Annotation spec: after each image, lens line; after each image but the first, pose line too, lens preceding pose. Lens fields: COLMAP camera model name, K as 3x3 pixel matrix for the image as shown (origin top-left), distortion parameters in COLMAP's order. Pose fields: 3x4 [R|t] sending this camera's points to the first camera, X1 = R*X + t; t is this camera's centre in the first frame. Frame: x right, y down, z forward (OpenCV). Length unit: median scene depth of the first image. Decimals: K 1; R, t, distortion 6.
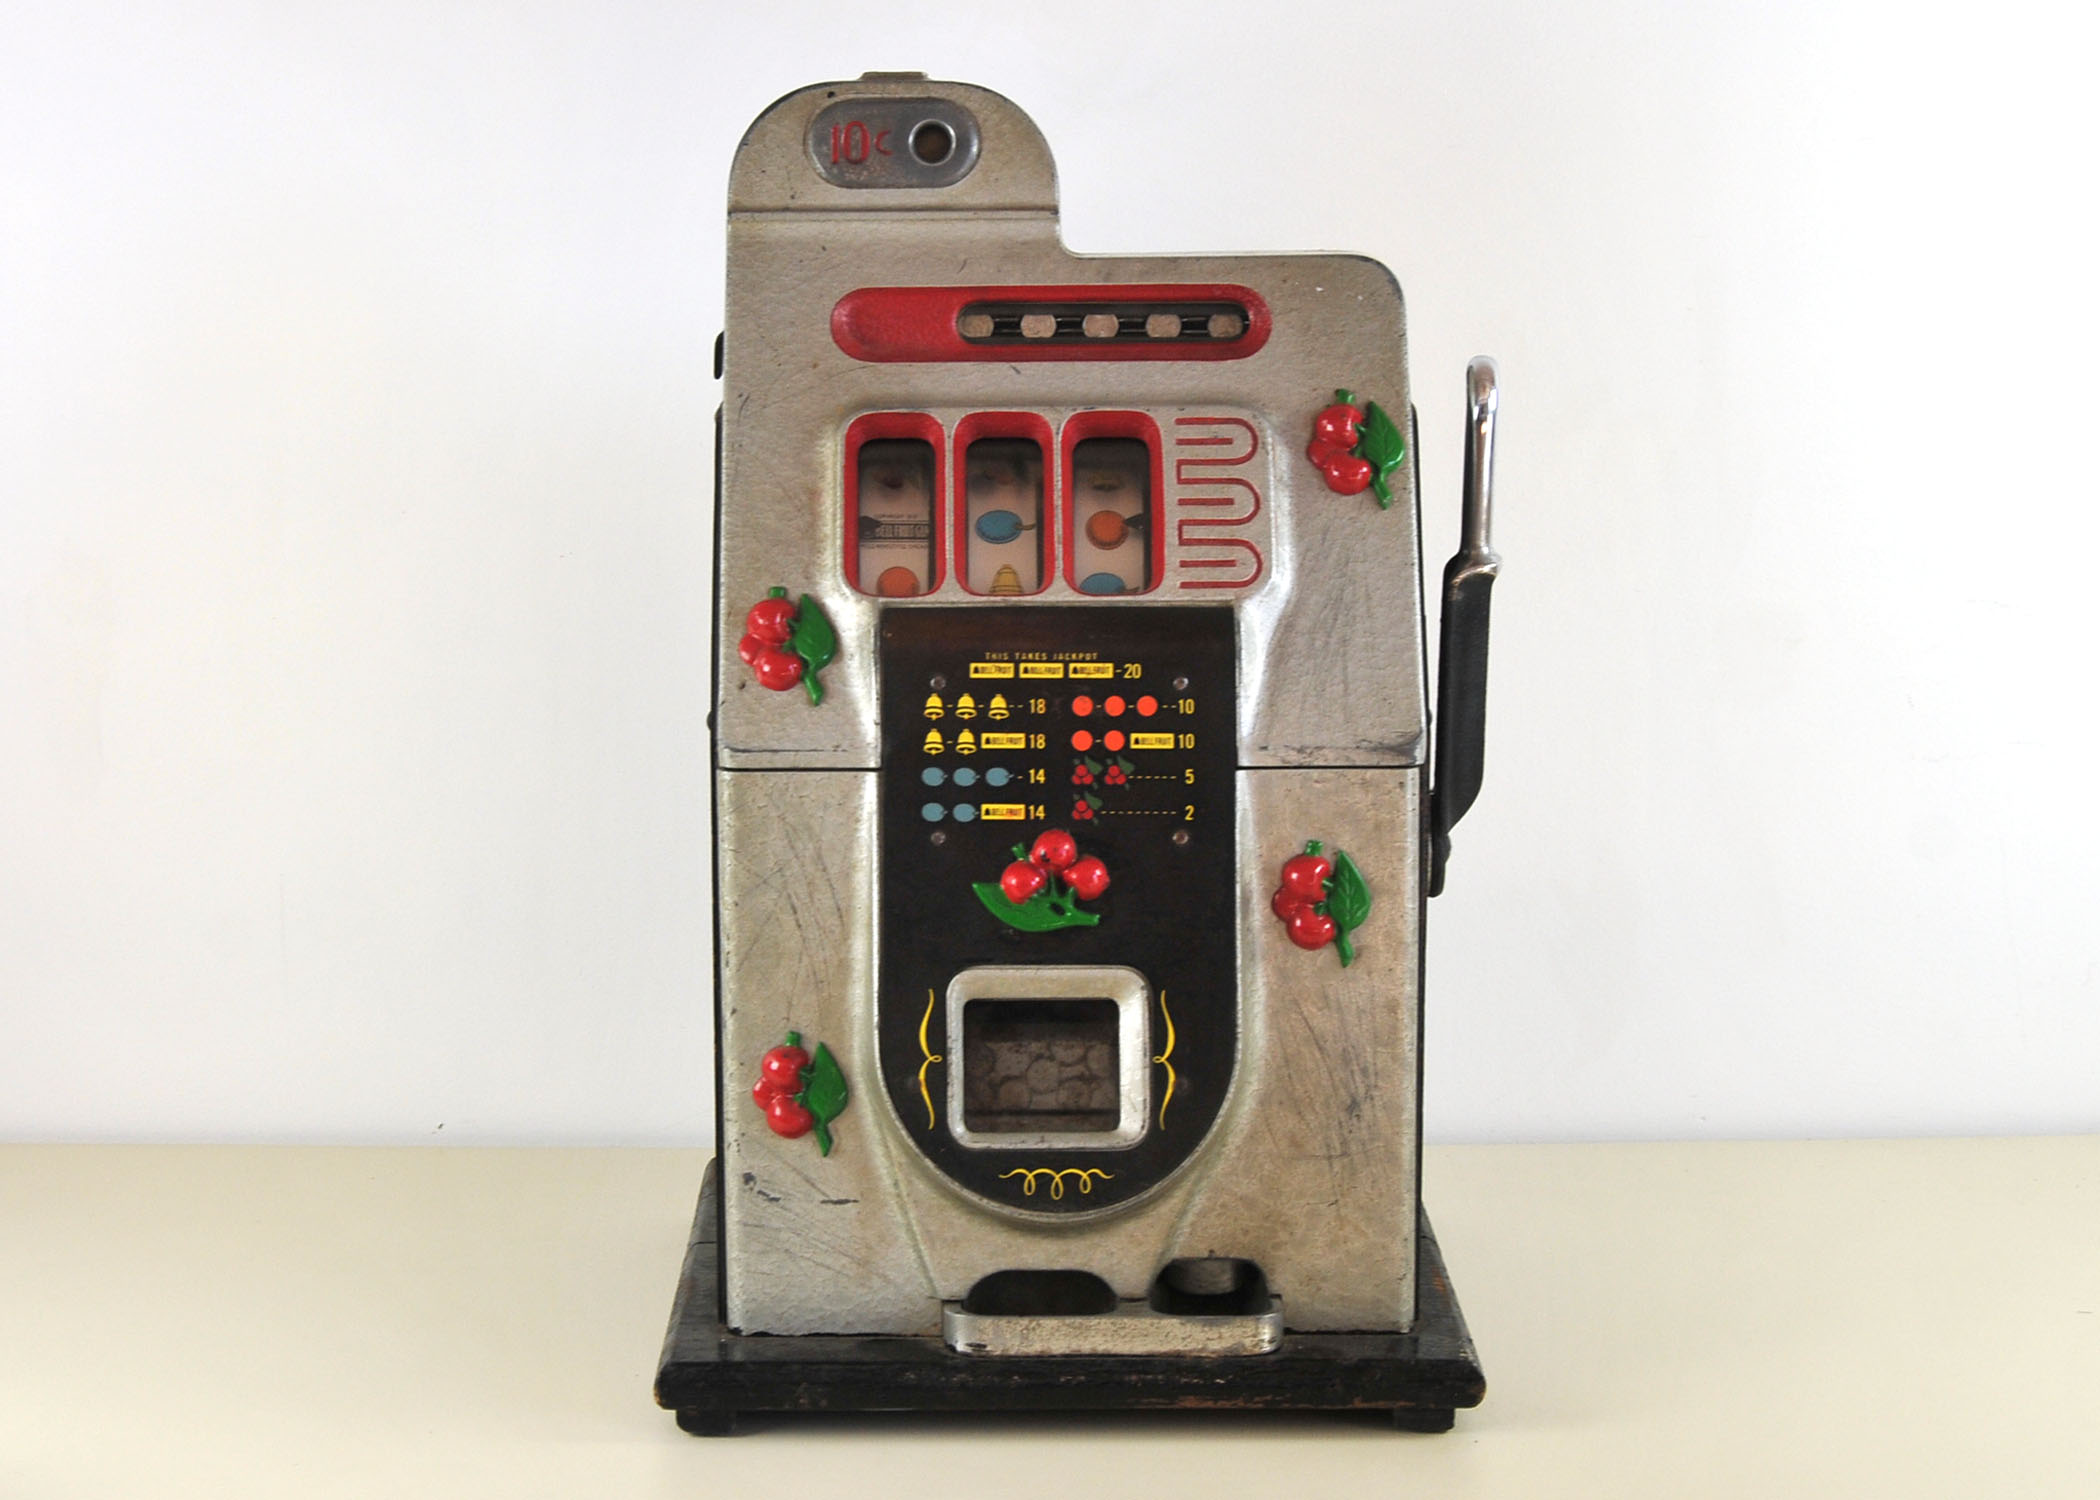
lens RADIAL K [[4235.5, 0, 1046.9], [0, 4235.5, 752.6], [0, 0, 1]] dist [-0.059088, 0.000000]
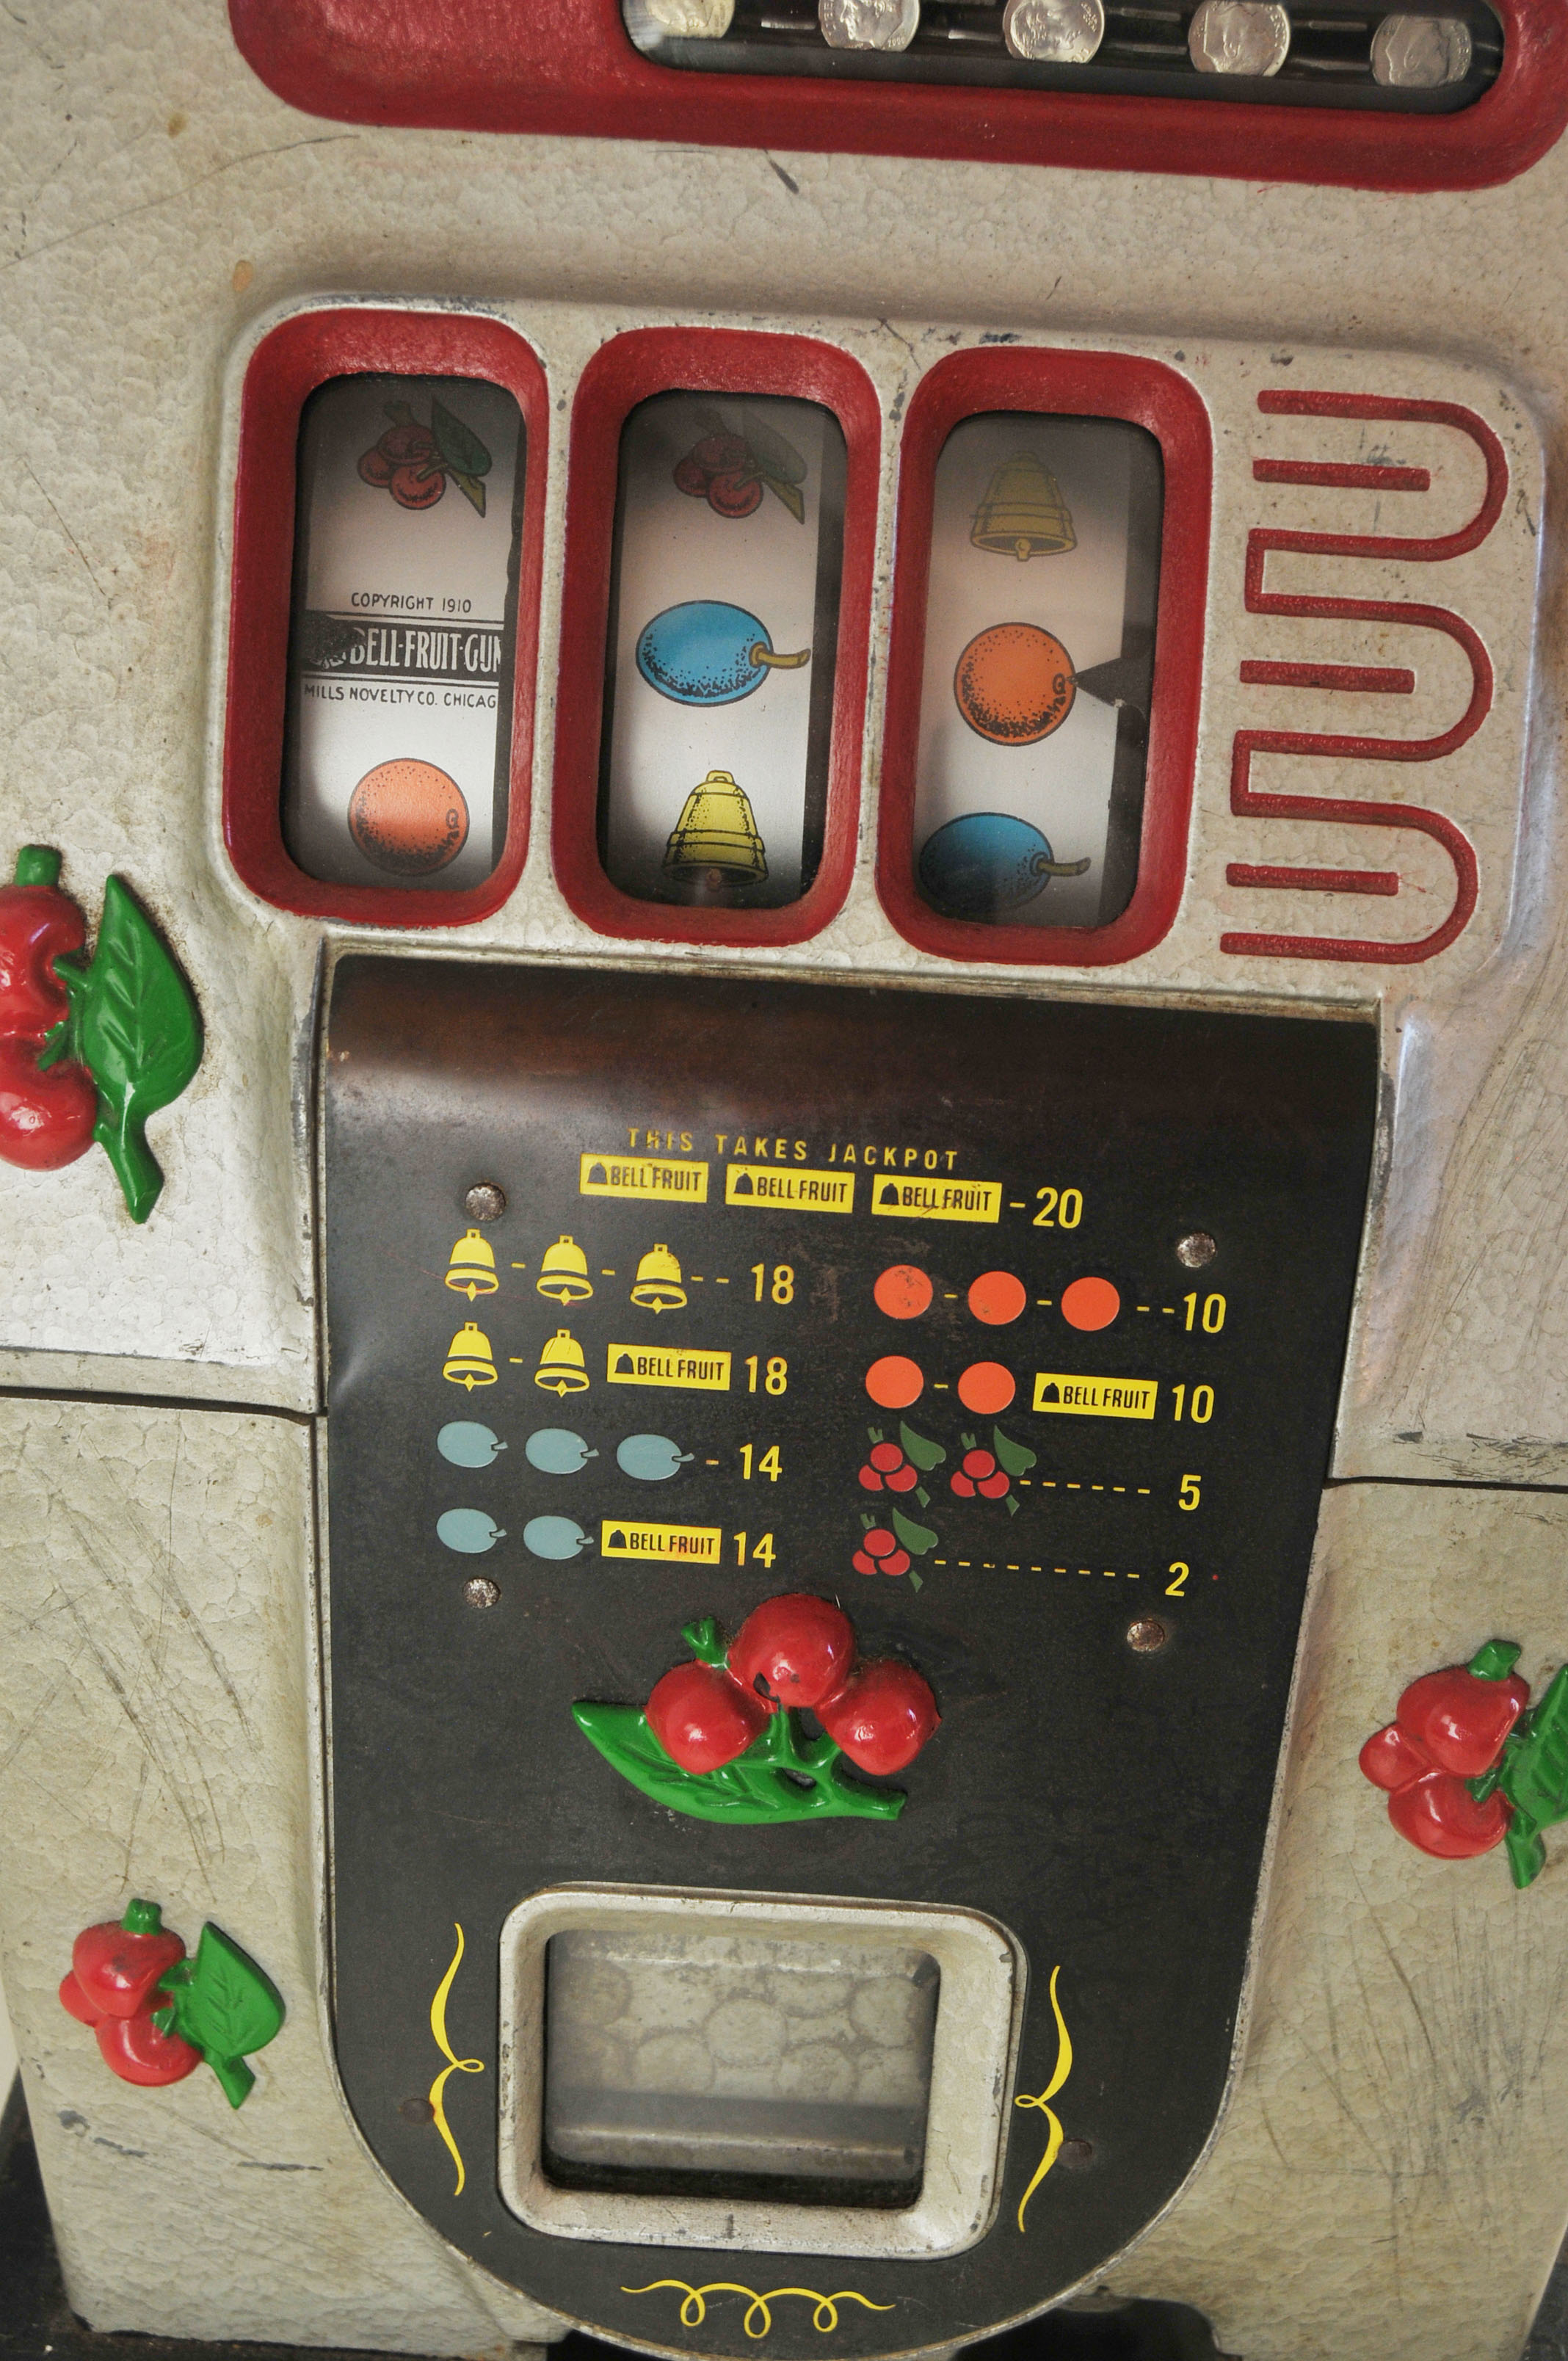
lens RADIAL K [[2685.4, 0, 829.4], [0, 2685.4, 1181.0], [0, 0, 1]] dist [-0.057512, 0.000000]
pose [[0.997385, 0.071720, -0.008875, 0.003674], [-0.061393, 0.905681, 0.419492, -0.109385], [0.038124, -0.417850, 0.907716, 0.800600]]
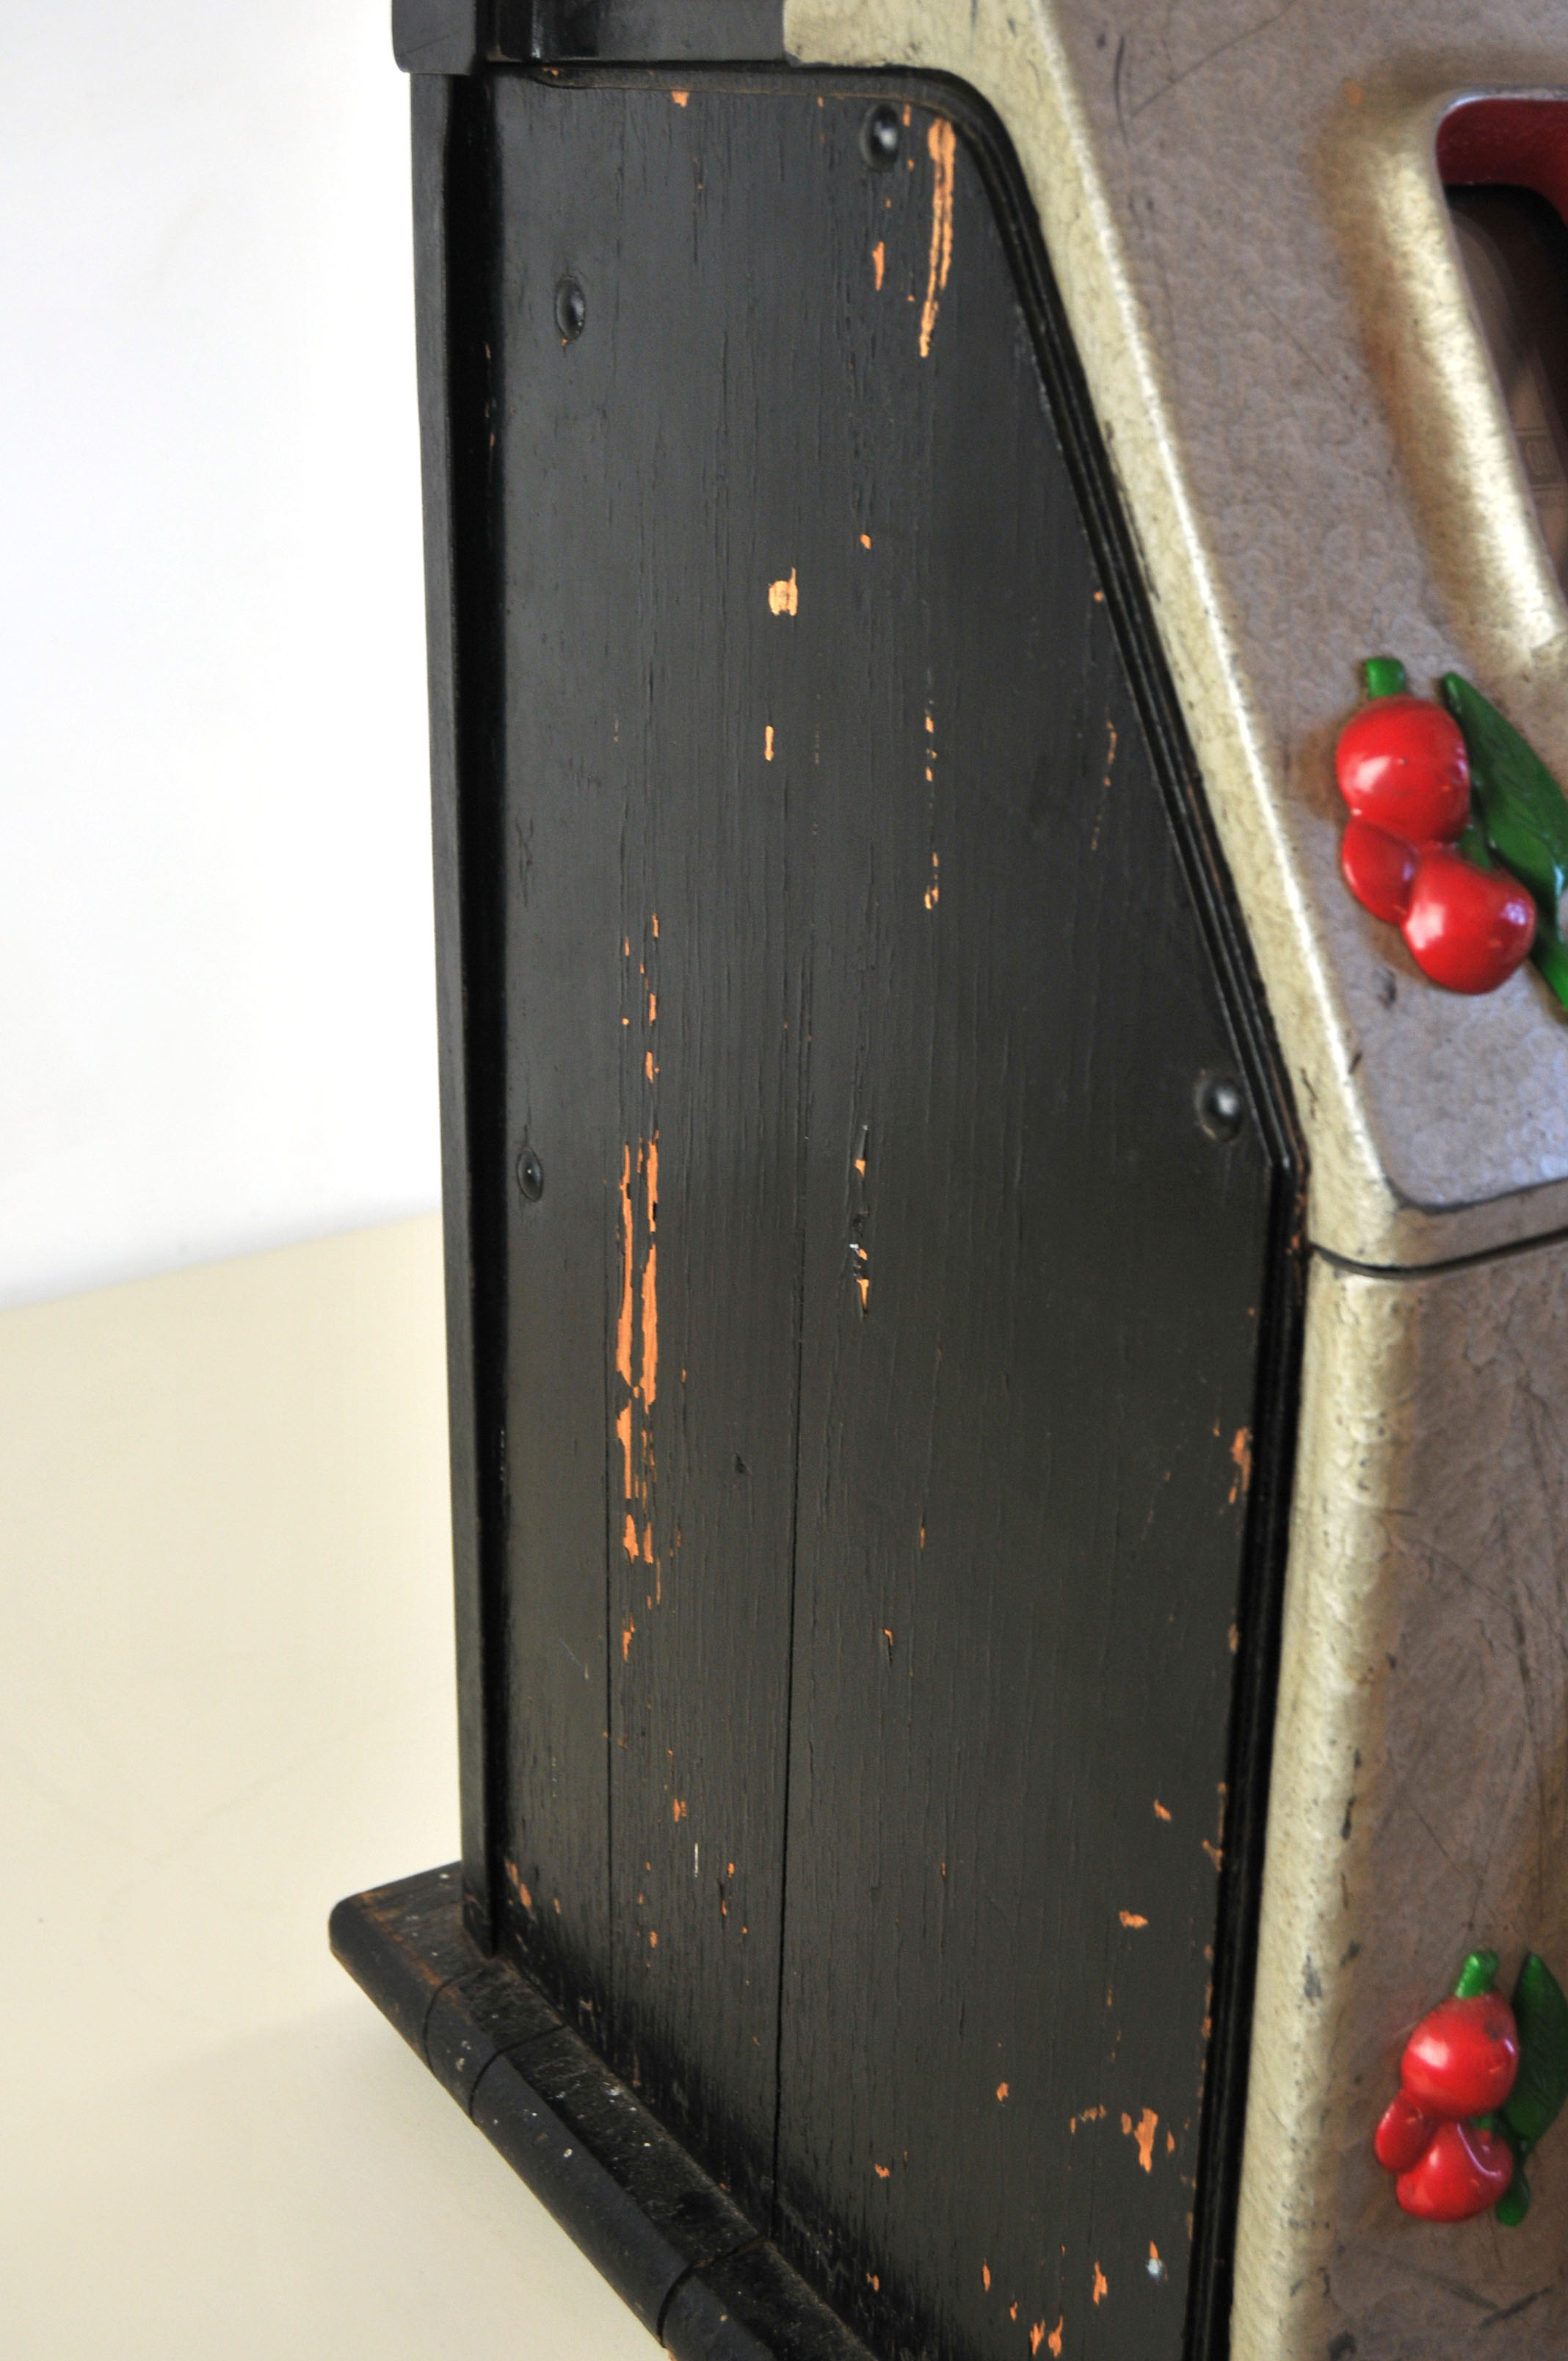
lens RADIAL K [[2986.1, 0, 791.7], [0, 2986.1, 1178.9], [0, 0, 1]] dist [-0.053730, 0.000000]
pose [[0.848995, -0.171537, 0.499783, -0.219272], [0.077326, 0.975990, 0.203626, -0.050061], [-0.522713, -0.134231, 0.841875, 0.835746]]
